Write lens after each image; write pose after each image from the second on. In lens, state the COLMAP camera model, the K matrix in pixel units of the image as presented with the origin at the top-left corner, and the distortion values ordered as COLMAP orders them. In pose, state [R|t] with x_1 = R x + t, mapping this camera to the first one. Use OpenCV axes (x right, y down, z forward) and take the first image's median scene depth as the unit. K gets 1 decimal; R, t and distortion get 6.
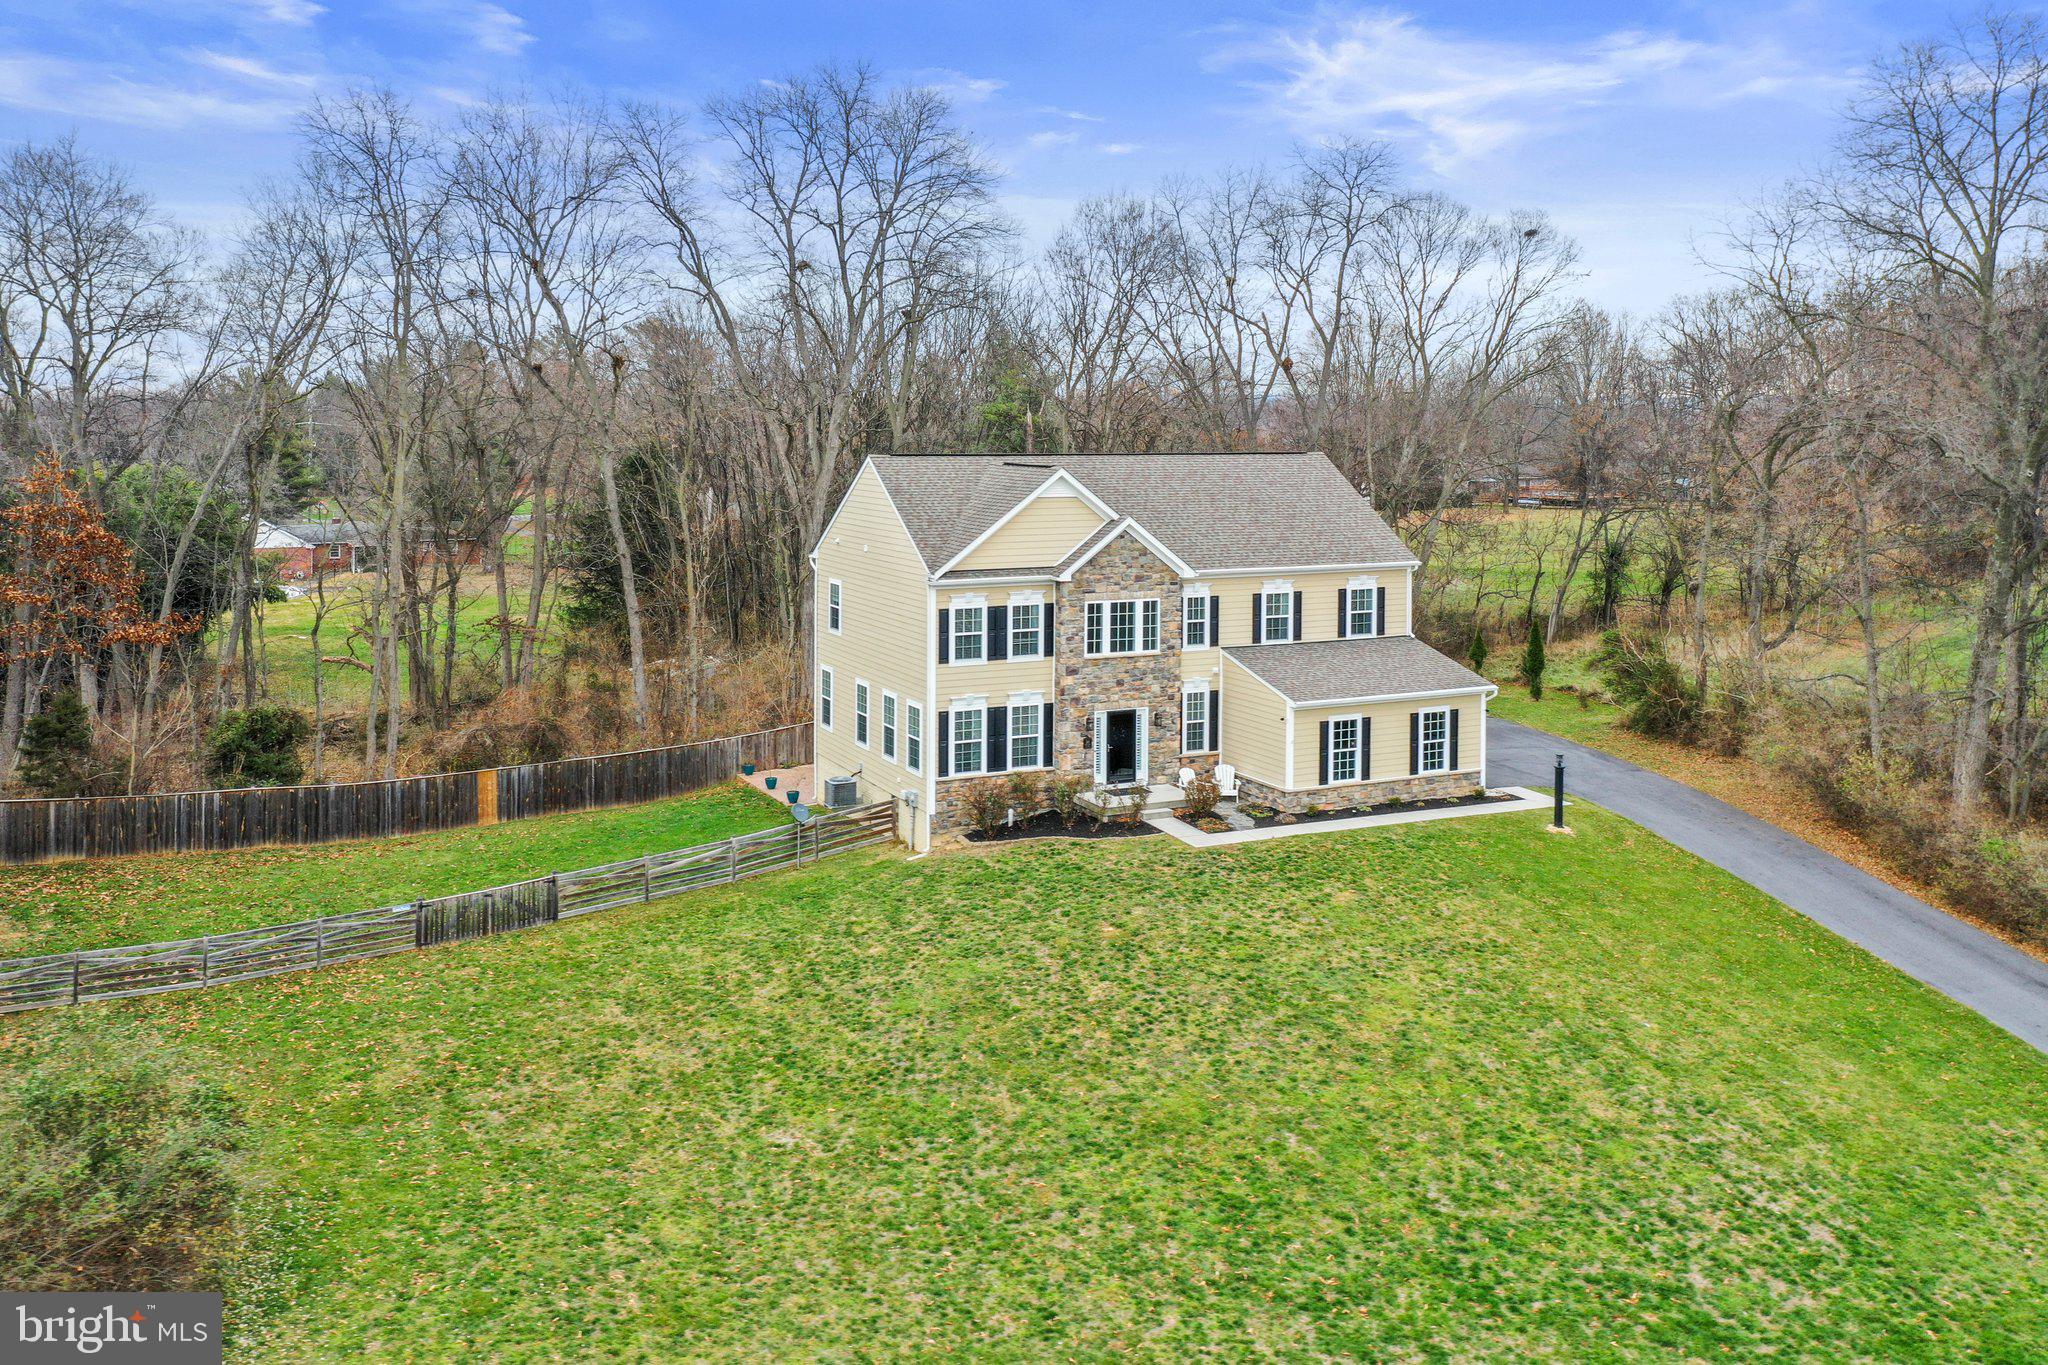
lens RADIAL K [[1643.8, 0, 997.1], [0, 1643.8, 538.2], [0, 0, 1]] dist [-0.003492, -0.018611]
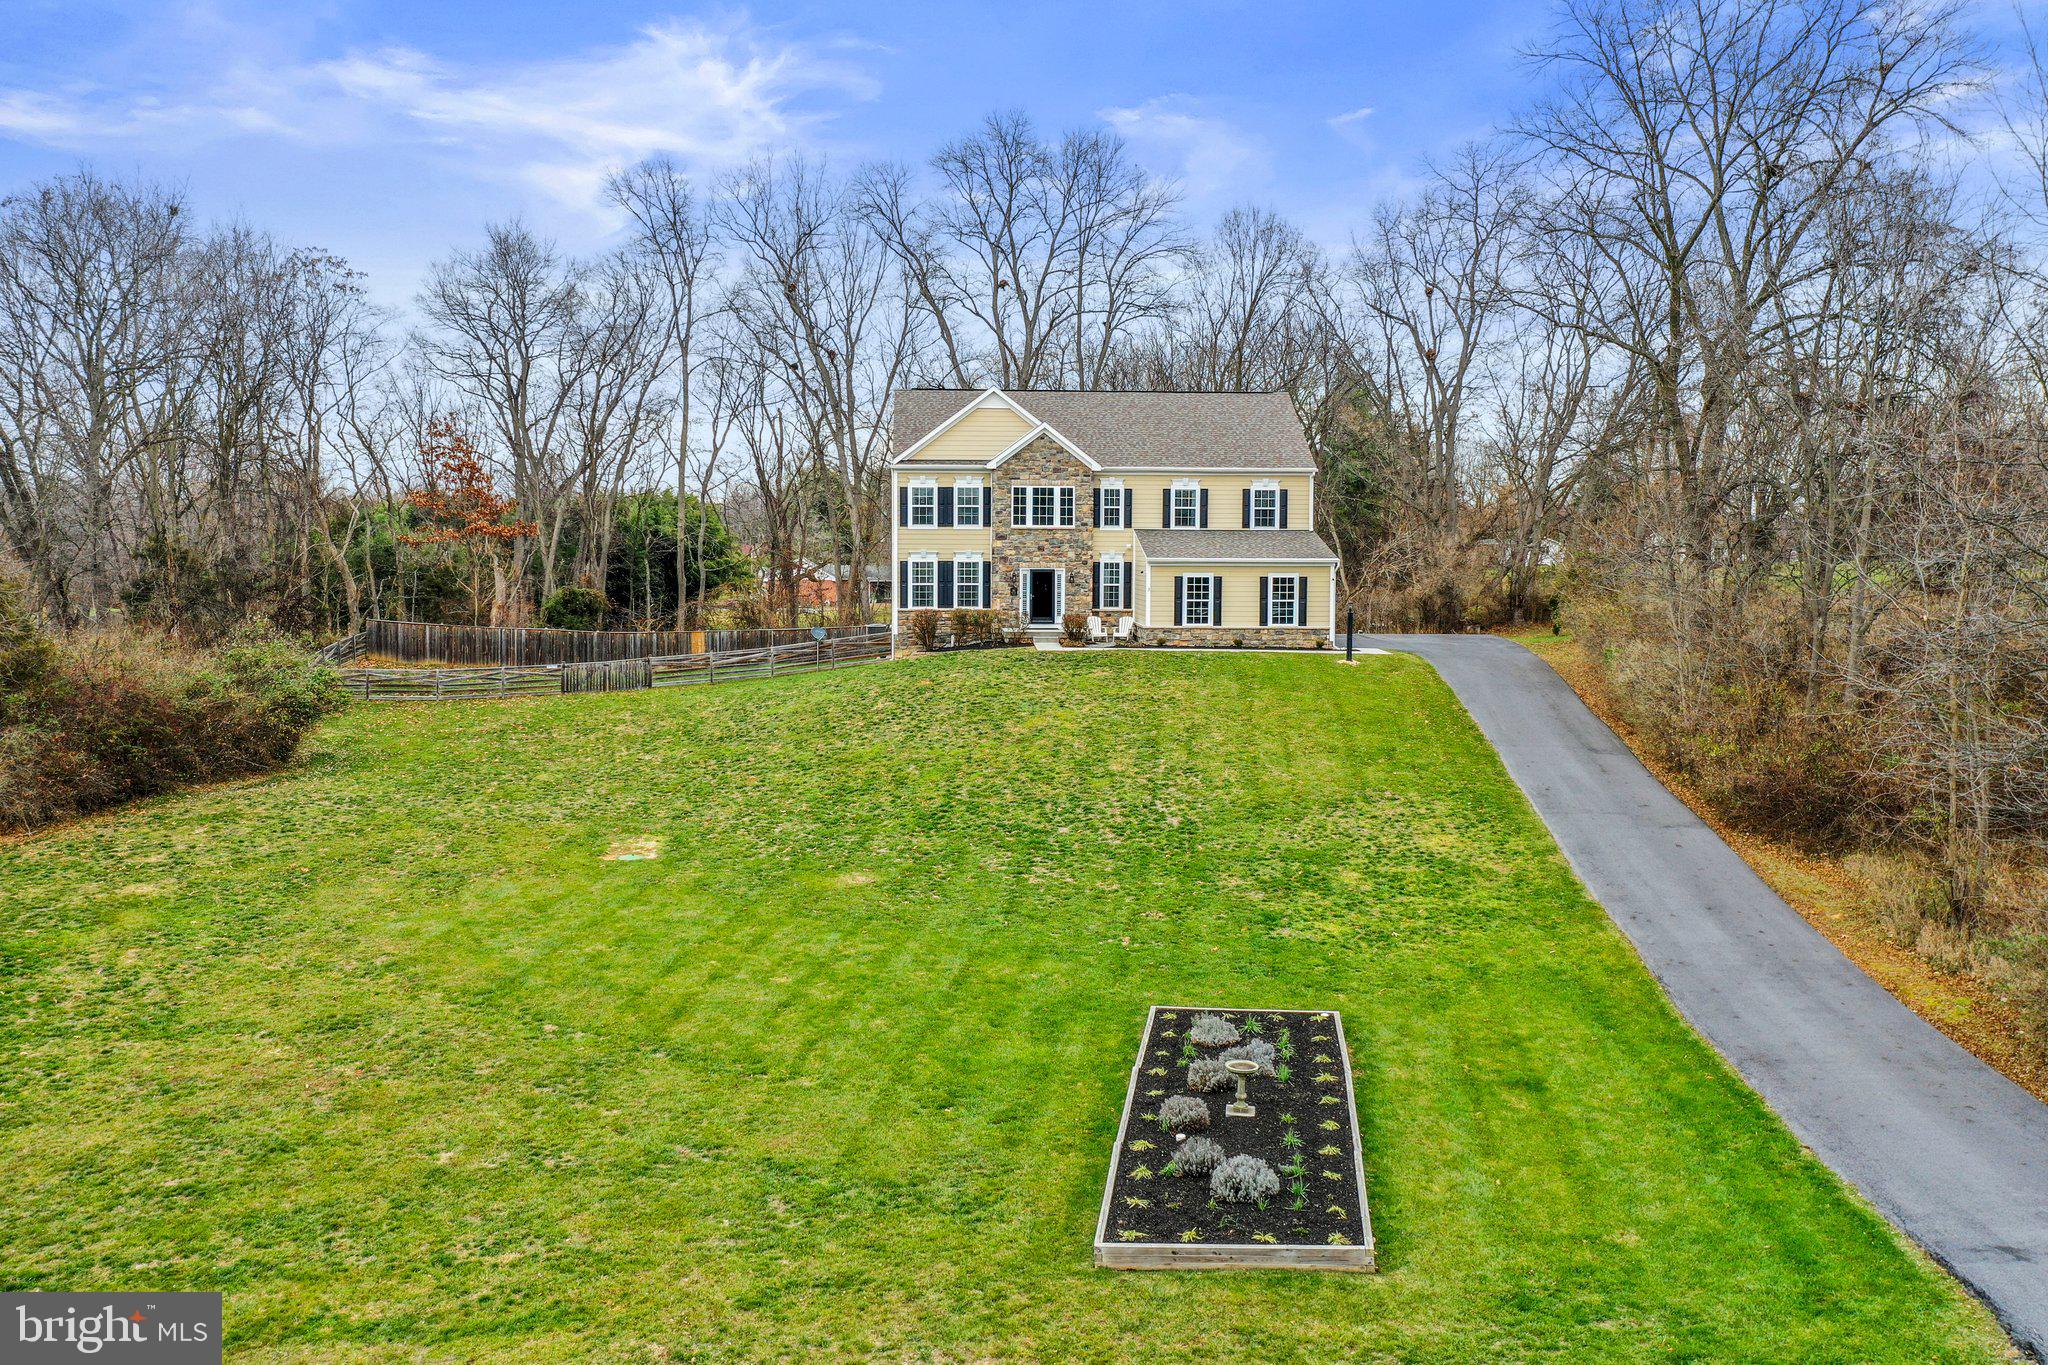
lens RADIAL K [[1641.4, 0, 1018.4], [0, 1641.4, 632.9], [0, 0, 1]] dist [-0.008664, -0.005431]
pose [[0.929027, 0.027383, -0.368996, 0.563264], [-0.030176, 0.999543, -0.001800, 0.162153], [0.368778, 0.012807, 0.929429, -0.262939]]
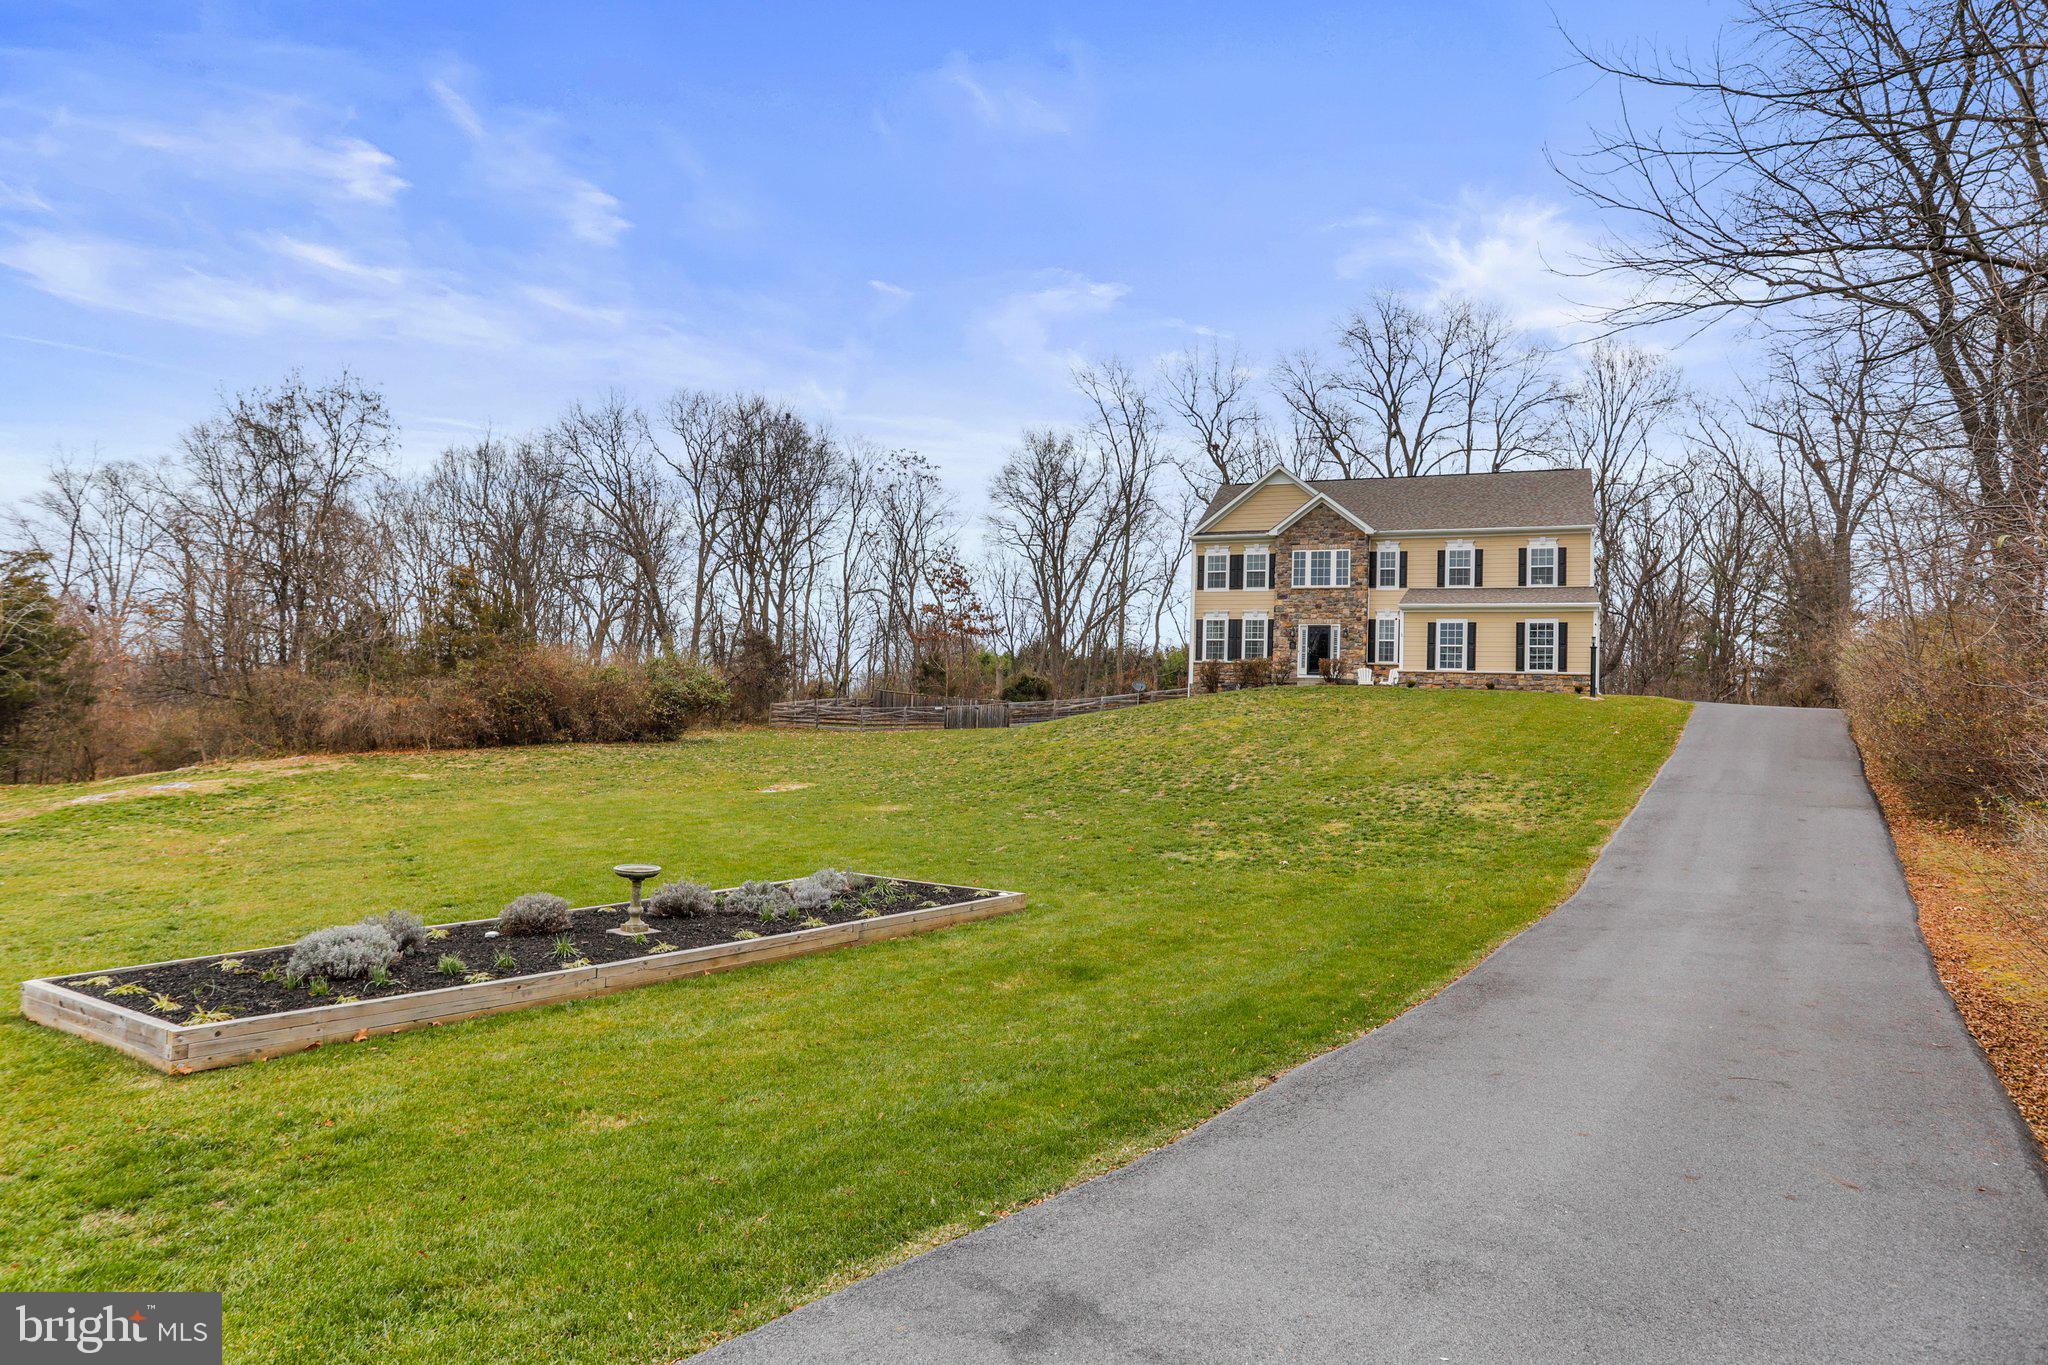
lens RADIAL K [[1166.1, 0, 1038.1], [0, 1166.1, 668.2], [0, 0, 1]] dist [-0.038121, 0.001608]
pose [[0.661829, -0.012469, -0.749551, 0.702122], [-0.086371, 0.991935, -0.092764, 0.265752], [0.744663, 0.126133, 0.655414, 0.130595]]
